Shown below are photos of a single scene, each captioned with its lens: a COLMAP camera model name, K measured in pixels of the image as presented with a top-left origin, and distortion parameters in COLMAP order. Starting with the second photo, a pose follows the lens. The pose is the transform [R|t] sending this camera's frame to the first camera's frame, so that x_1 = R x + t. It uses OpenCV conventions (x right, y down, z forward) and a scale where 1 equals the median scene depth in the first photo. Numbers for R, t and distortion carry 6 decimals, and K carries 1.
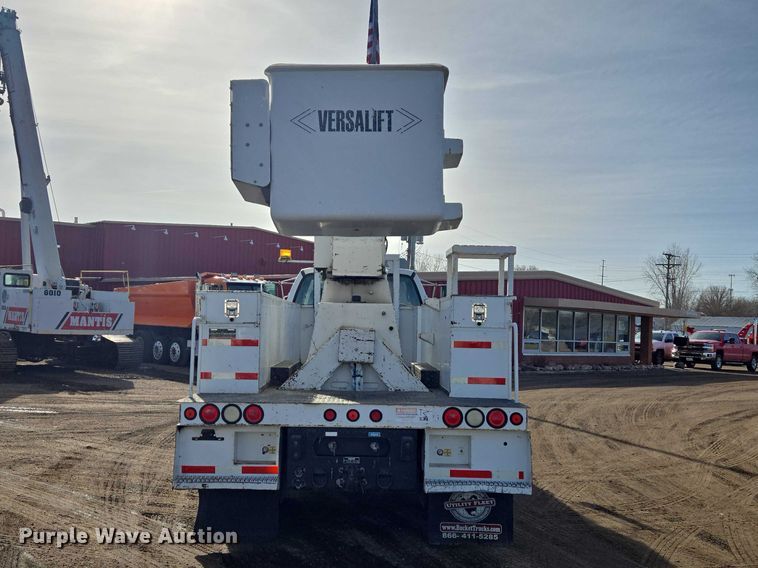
lens RADIAL K [[719.7, 0, 390.4], [0, 719.7, 292.4], [0, 0, 1]] dist [0.061925, 0.000224]
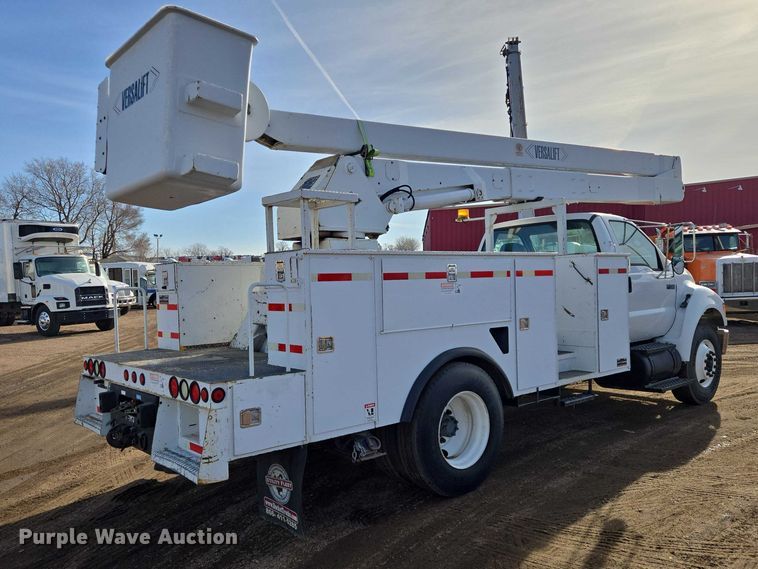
lens RADIAL K [[600.2, 0, 362.2], [0, 600.2, 298.8], [0, 0, 1]] dist [0.051296, -0.001583]
pose [[0.667128, -0.023487, -0.744573, 0.744035], [0.079284, 0.996065, 0.039617, 0.042085], [0.740712, -0.085462, 0.666365, 0.595465]]
